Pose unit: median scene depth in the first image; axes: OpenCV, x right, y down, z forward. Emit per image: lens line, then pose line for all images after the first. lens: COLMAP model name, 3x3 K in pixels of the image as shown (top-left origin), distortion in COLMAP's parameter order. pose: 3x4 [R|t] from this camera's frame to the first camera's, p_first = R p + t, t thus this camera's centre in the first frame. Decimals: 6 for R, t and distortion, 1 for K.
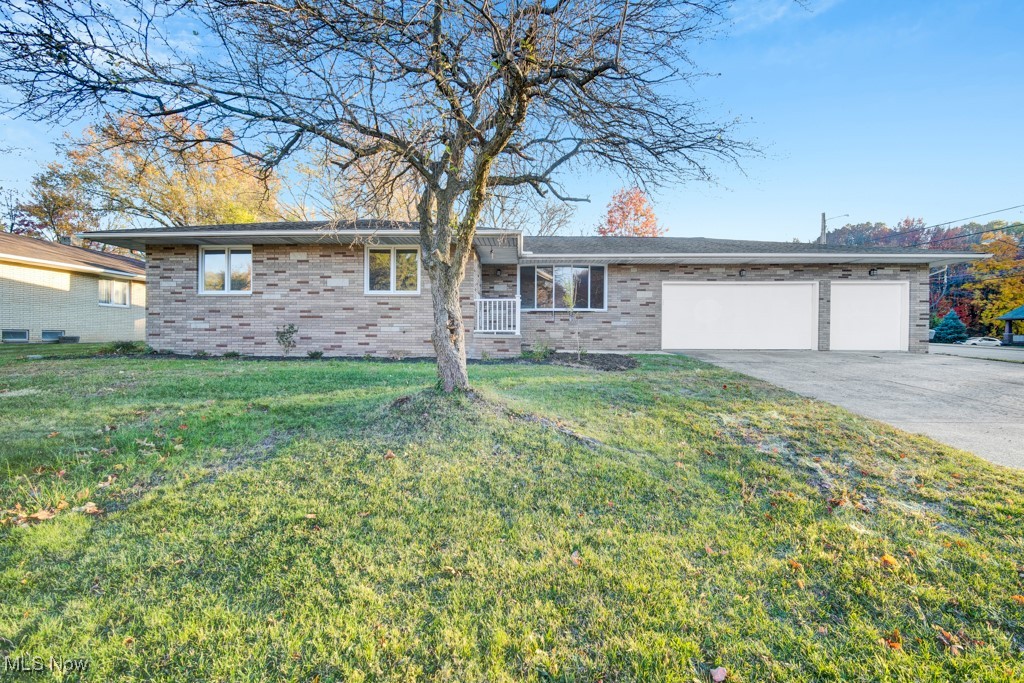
lens RADIAL K [[418.8, 0, 512.3], [0, 418.8, 343.1], [0, 0, 1]] dist [-0.020962, -0.000143]
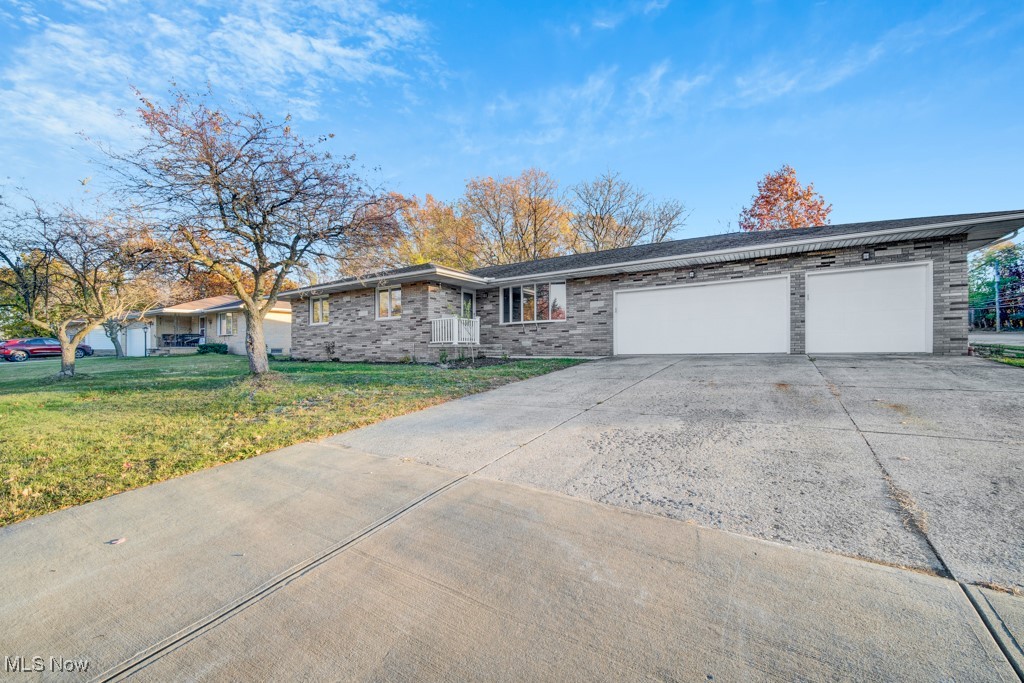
lens RADIAL K [[418.8, 0, 509.0], [0, 418.8, 344.0], [0, 0, 1]] dist [-0.020962, -0.000143]
pose [[0.857169, -0.023709, -0.514489, 0.680746], [0.013679, 0.999635, -0.023277, 0.009279], [0.514854, 0.012915, 0.857181, -0.043788]]
